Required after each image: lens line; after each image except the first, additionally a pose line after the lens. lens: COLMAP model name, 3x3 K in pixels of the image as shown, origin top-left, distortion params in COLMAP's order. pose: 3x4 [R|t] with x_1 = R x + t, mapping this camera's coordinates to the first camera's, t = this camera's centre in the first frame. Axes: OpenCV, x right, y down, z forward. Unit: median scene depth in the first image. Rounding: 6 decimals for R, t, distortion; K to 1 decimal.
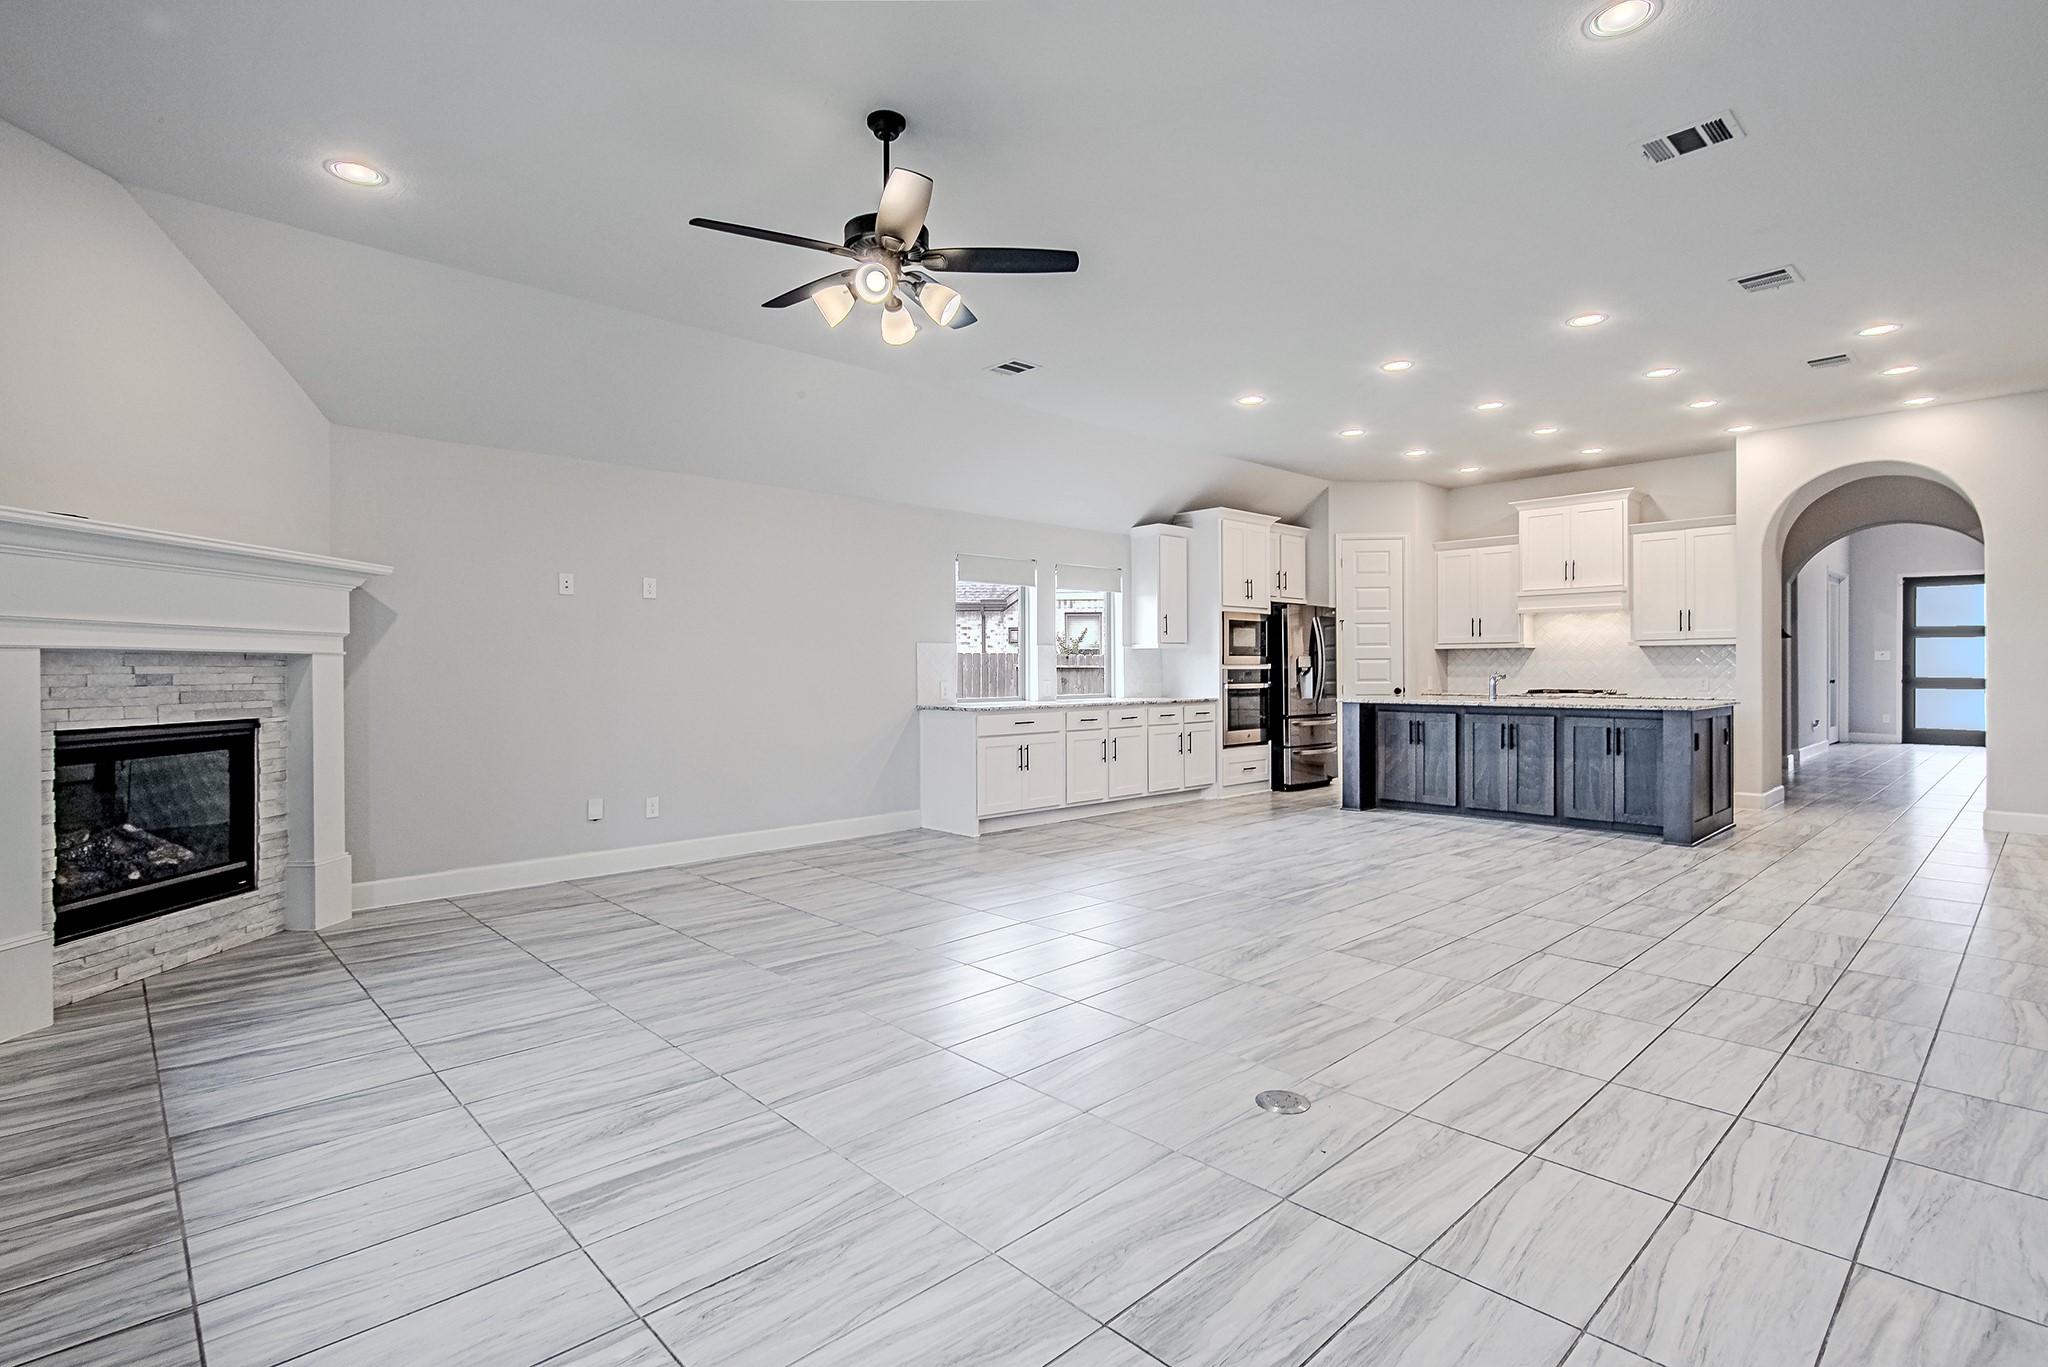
lens RADIAL K [[982.7, 0, 1028.5], [0, 982.7, 679.6], [0, 0, 1]] dist [0.003698, -0.002608]
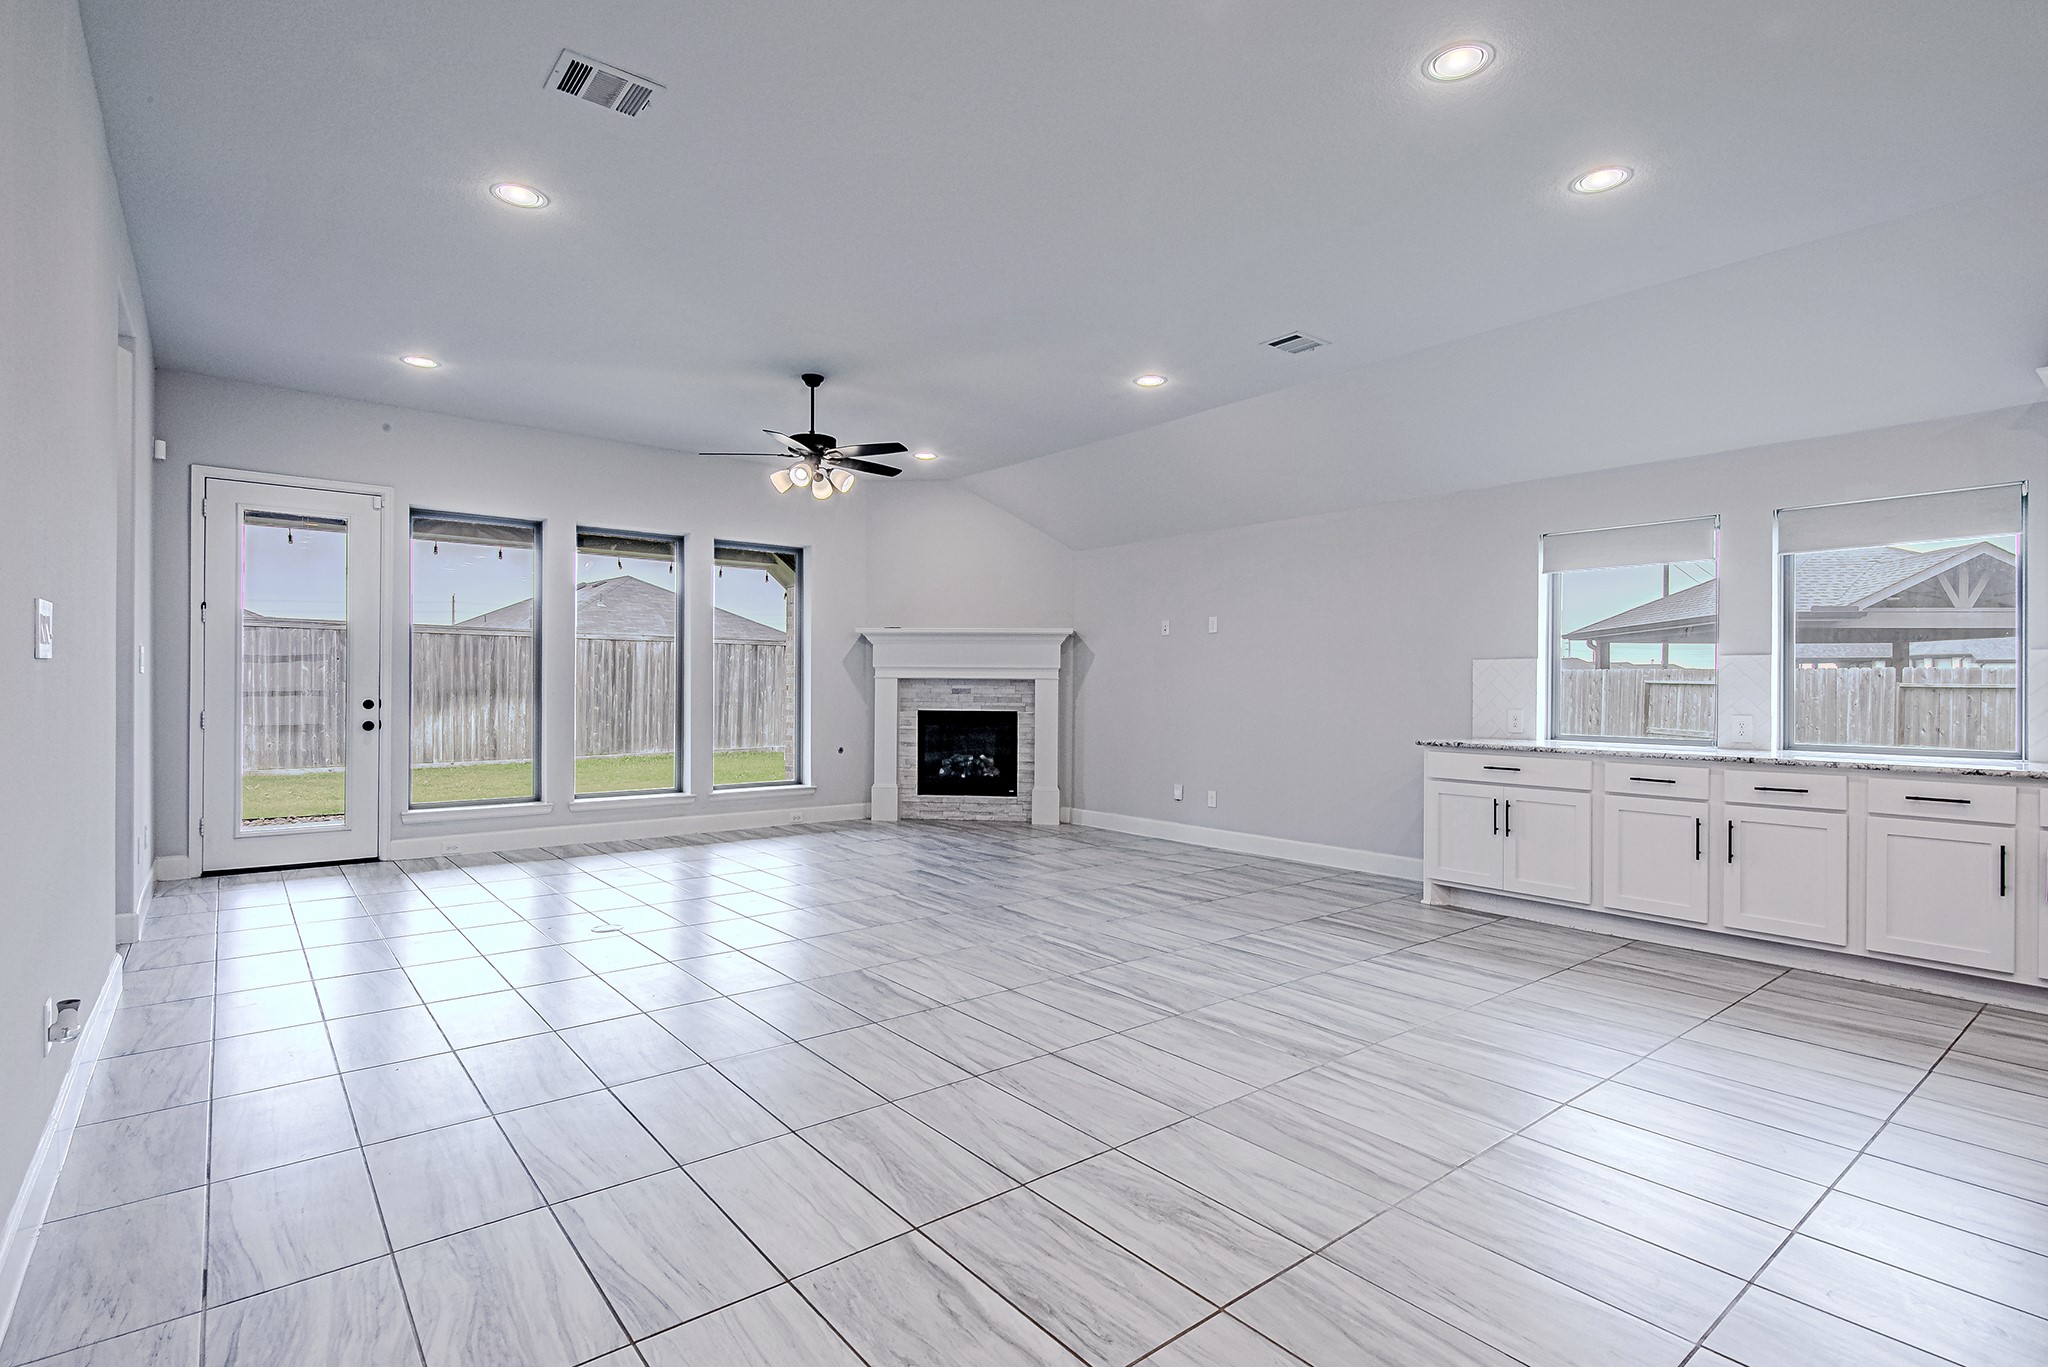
lens RADIAL K [[982.7, 0, 1018.2], [0, 982.7, 684.5], [0, 0, 1]] dist [0.003698, -0.002608]
pose [[-0.074638, 0.002057, -0.997209, 0.775289], [-0.018967, 0.999814, 0.003482, -0.014359], [0.997030, 0.019174, -0.074585, 0.730132]]
